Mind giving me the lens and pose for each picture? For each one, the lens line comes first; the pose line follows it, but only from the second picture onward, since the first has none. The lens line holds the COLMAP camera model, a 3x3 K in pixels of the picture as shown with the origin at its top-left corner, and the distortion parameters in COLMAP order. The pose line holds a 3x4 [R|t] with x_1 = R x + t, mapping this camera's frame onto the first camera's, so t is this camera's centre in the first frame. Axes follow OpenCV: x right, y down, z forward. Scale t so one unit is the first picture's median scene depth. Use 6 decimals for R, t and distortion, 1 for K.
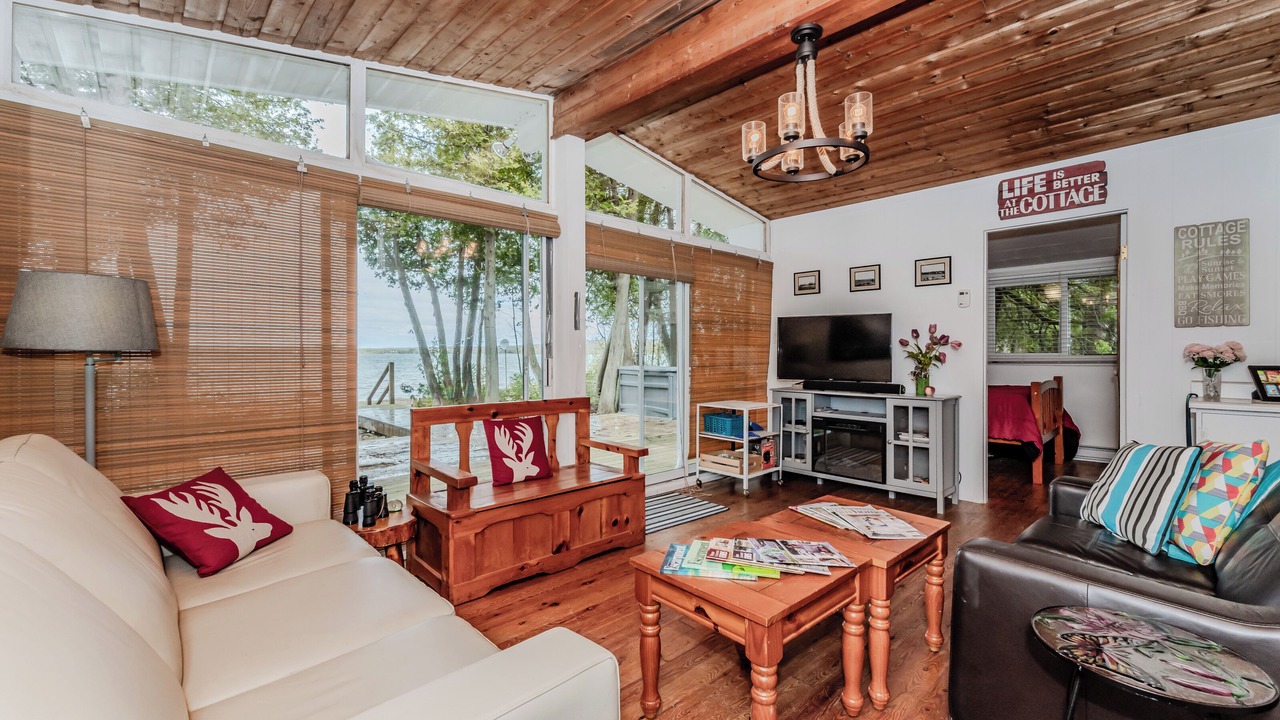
lens RADIAL K [[528.4, 0, 640.7], [0, 528.4, 353.0], [0, 0, 1]] dist [-0.000496, -0.000167]
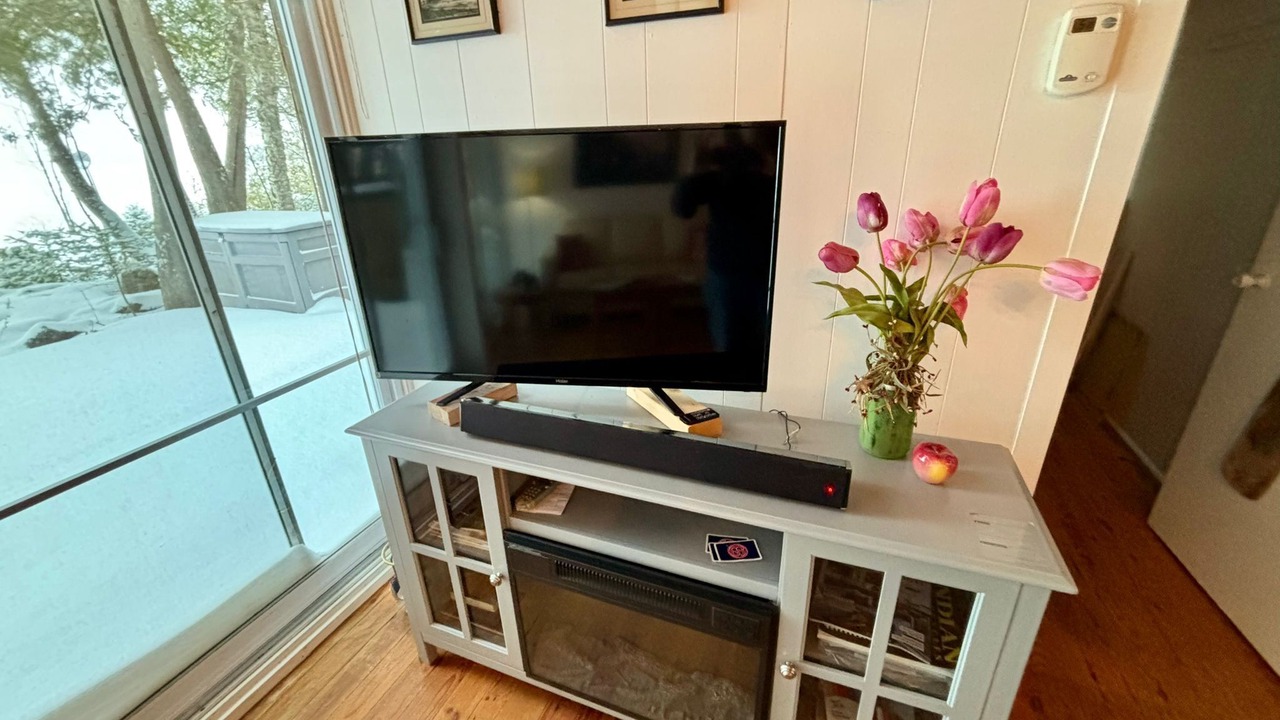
lens RADIAL K [[528.4, 0, 640.7], [0, 528.4, 353.0], [0, 0, 1]] dist [-0.000496, -0.000167]
pose [[0.901142, -0.187265, 0.390992, 0.326727], [0.031713, 0.927951, 0.371349, -0.067236], [-0.432363, -0.322239, 0.842155, 0.837401]]
